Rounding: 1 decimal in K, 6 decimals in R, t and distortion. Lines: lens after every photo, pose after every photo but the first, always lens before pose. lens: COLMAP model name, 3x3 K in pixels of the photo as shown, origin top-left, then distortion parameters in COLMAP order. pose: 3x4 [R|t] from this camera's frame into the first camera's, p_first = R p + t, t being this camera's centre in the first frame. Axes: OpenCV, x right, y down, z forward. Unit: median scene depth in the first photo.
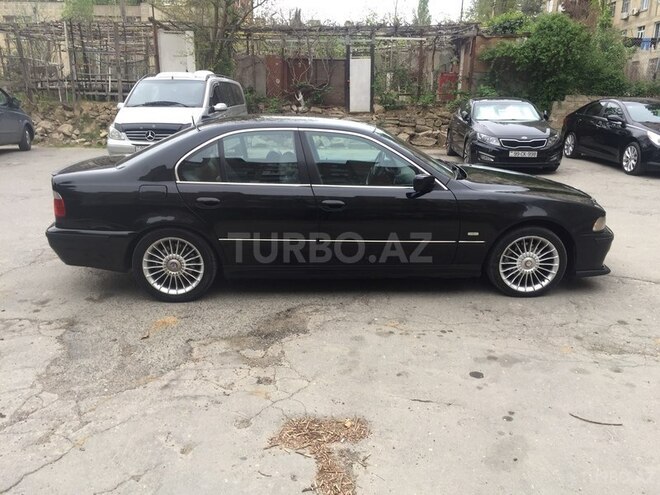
lens RADIAL K [[561.3, 0, 330.3], [0, 561.3, 247.4], [0, 0, 1]] dist [0.037811, -0.048767]
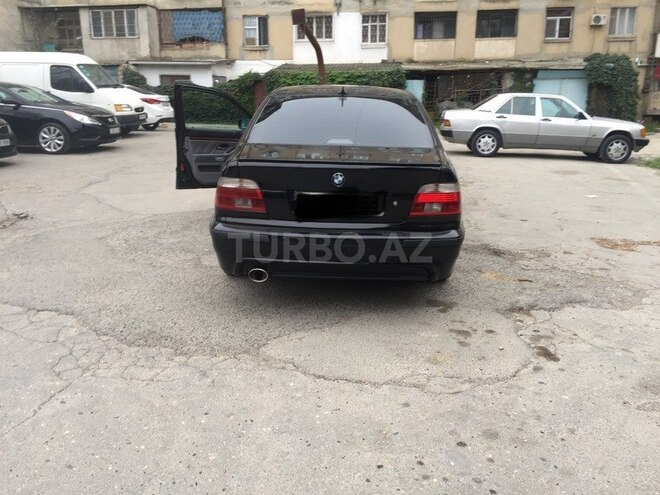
lens RADIAL K [[561.3, 0, 331.4], [0, 561.3, 247.2], [0, 0, 1]] dist [0.037811, -0.048767]
pose [[0.075570, -0.274669, 0.958564, -1.317187], [0.259542, 0.933597, 0.247054, -0.262904], [-0.962771, 0.230118, 0.141840, 1.120862]]
